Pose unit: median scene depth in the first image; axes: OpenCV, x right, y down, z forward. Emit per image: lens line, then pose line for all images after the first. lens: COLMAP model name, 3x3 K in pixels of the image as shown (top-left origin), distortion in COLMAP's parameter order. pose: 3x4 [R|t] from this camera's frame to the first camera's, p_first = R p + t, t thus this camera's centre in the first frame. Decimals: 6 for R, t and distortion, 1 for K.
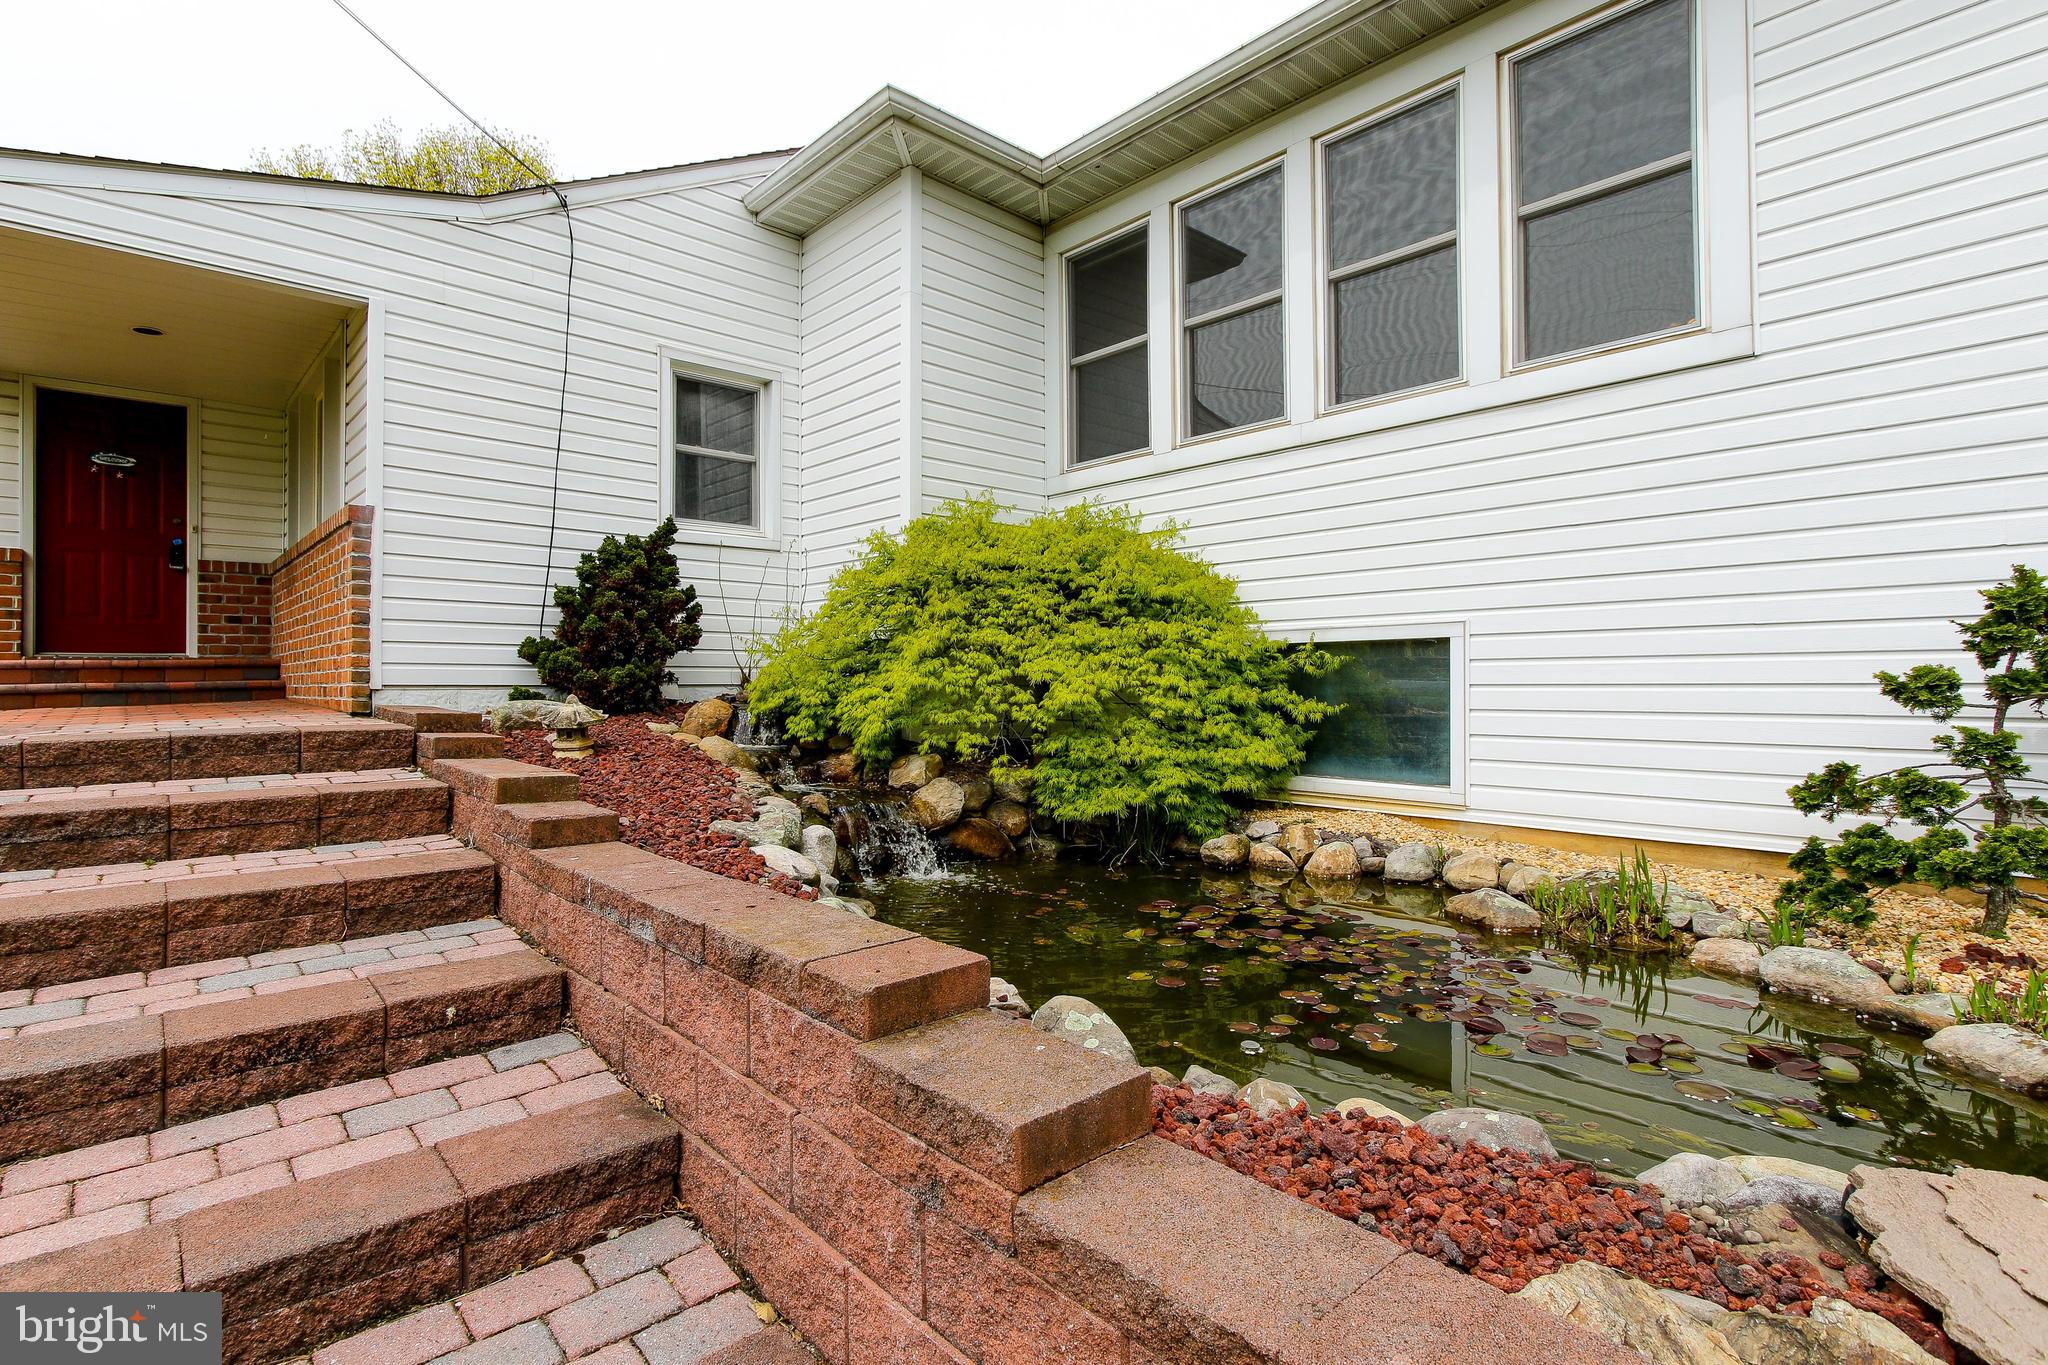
lens RADIAL K [[1007.9, 0, 1015.4], [0, 1007.9, 676.4], [0, 0, 1]] dist [-0.003511, -0.000231]
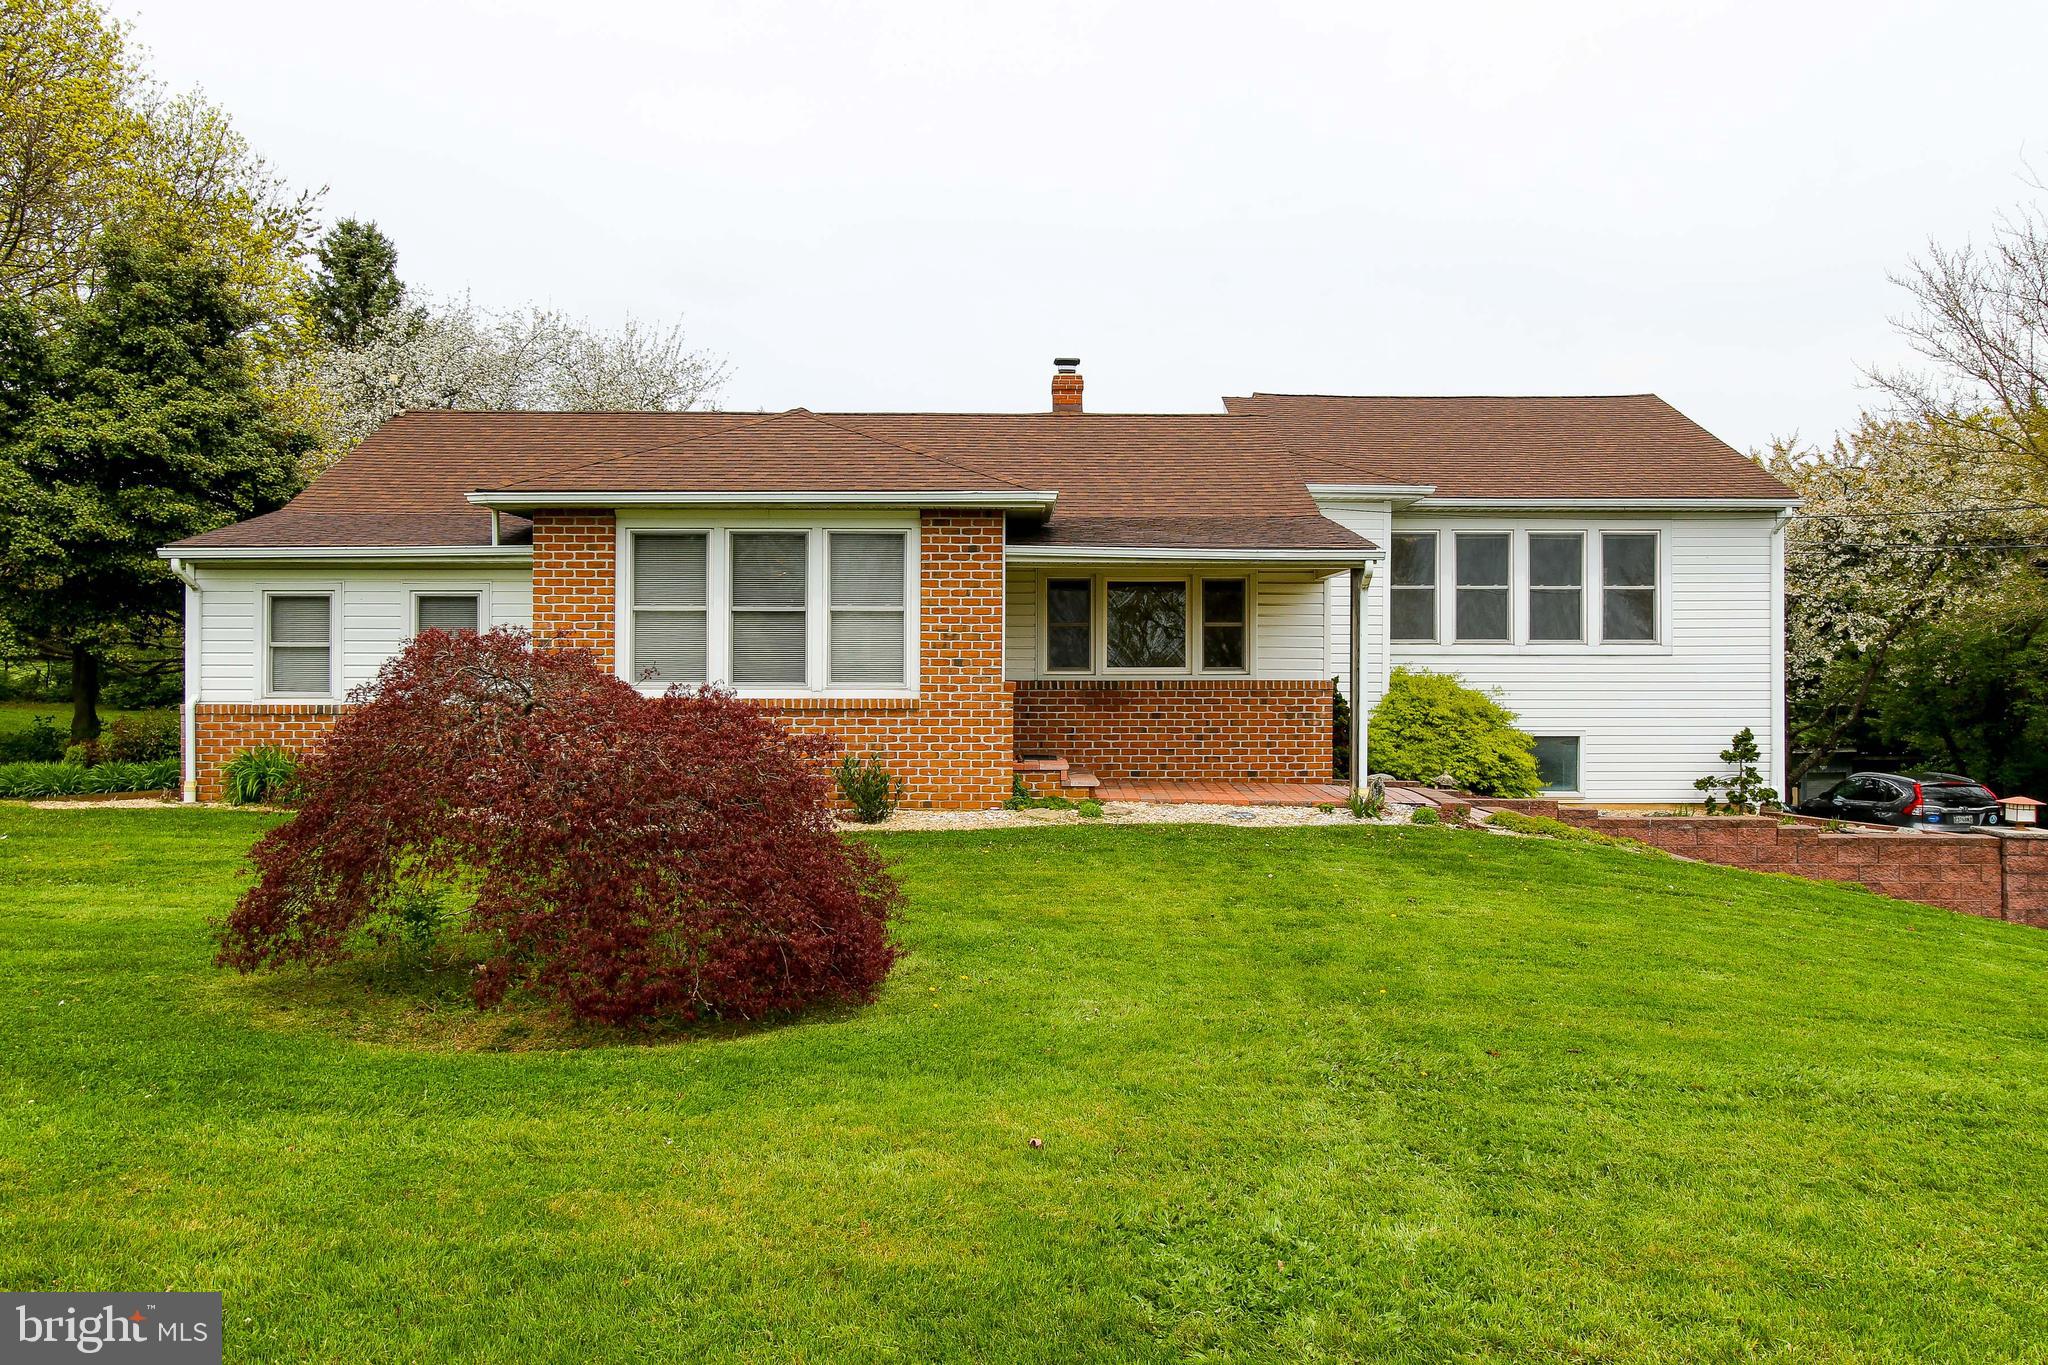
lens RADIAL K [[1579.0, 0, 1032.4], [0, 1579.0, 681.1], [0, 0, 1]] dist [-0.023551, 0.012741]
pose [[0.665804, 0.002778, 0.746122, -3.435824], [-0.009805, 0.999939, 0.005026, -0.179103], [-0.746062, -0.010662, 0.665791, -0.670634]]
